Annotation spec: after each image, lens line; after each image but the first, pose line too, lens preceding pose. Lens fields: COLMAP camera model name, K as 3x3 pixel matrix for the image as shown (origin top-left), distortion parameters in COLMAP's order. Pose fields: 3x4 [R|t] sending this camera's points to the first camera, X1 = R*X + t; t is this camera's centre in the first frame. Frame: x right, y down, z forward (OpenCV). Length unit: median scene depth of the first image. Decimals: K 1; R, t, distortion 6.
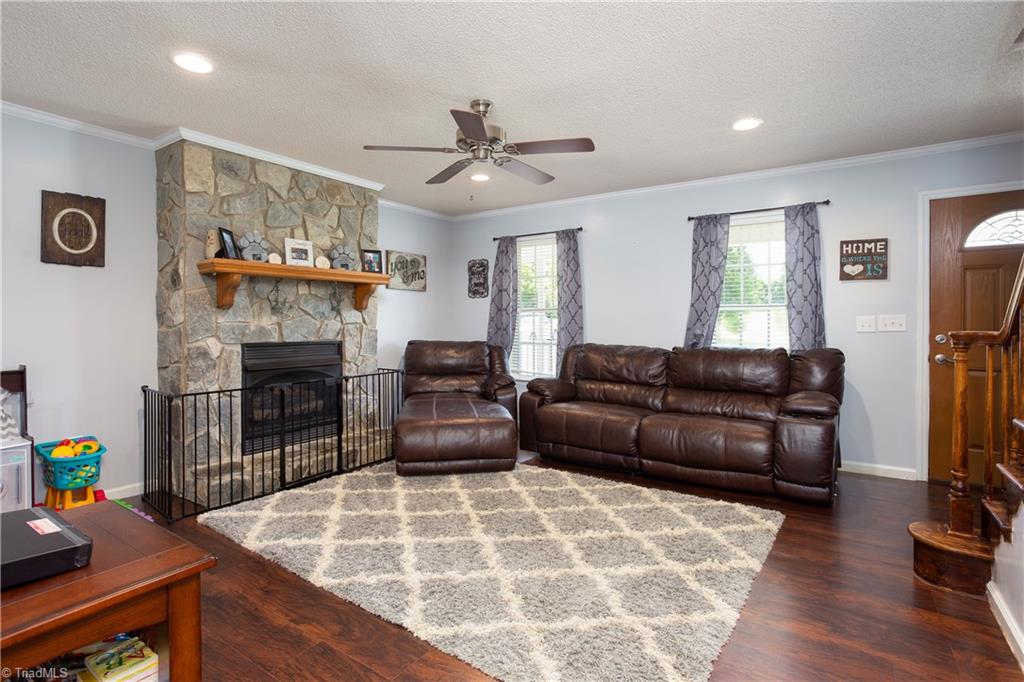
lens RADIAL K [[504.6, 0, 514.1], [0, 504.6, 323.1], [0, 0, 1]] dist [-0.028232, 0.000251]
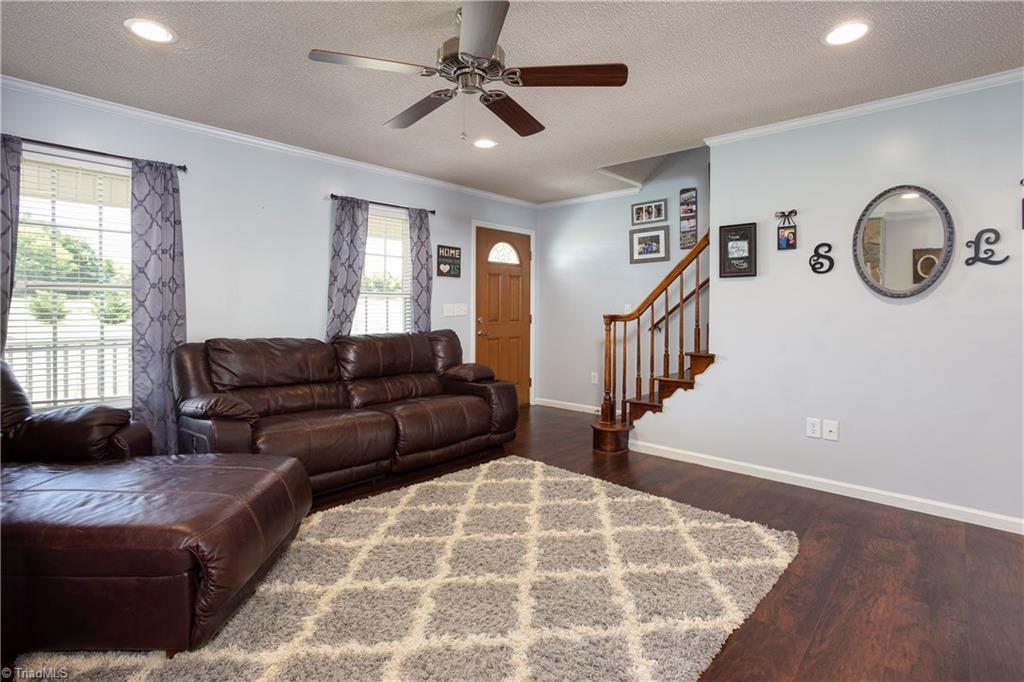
lens RADIAL K [[506.5, 0, 513.3], [0, 506.5, 312.1], [0, 0, 1]] dist [0.000639, 0.000364]
pose [[0.164274, -0.007950, 0.986383, -0.594894], [0.003376, 0.999966, 0.007497, -0.002573], [-0.986409, 0.002098, 0.164296, 0.609042]]
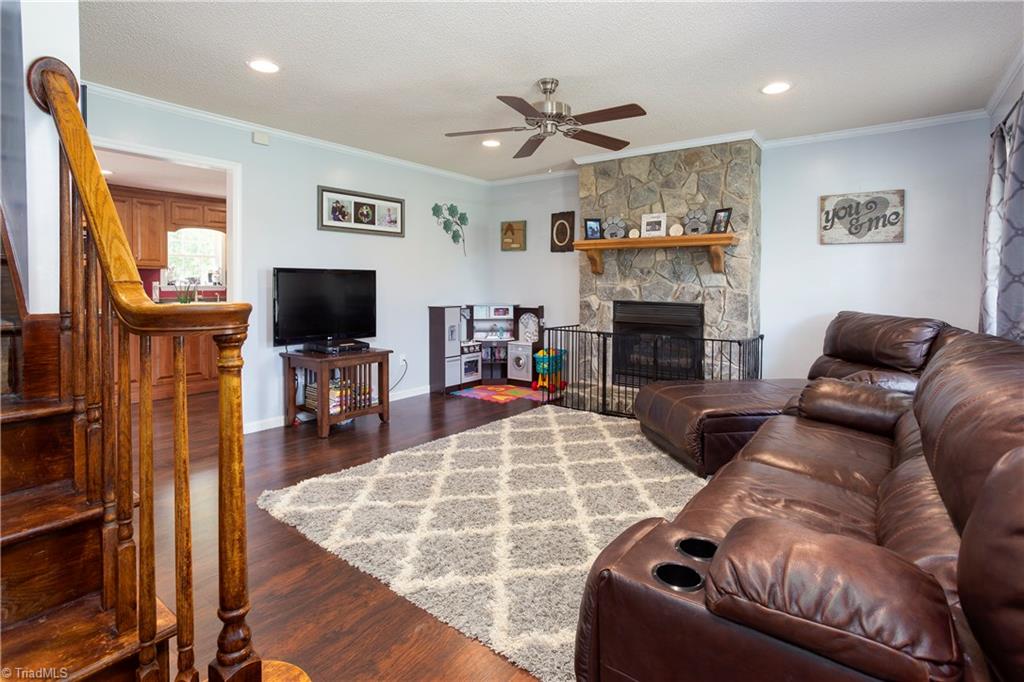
lens RADIAL K [[514.6, 0, 512.8], [0, 514.6, 293.6], [0, 0, 1]] dist [-0.002162, -0.000222]
pose [[-0.040642, 0.019829, -0.998977, 0.780142], [-0.010893, 0.999735, 0.020287, -0.002675], [0.999114, 0.011707, -0.040415, 0.727818]]
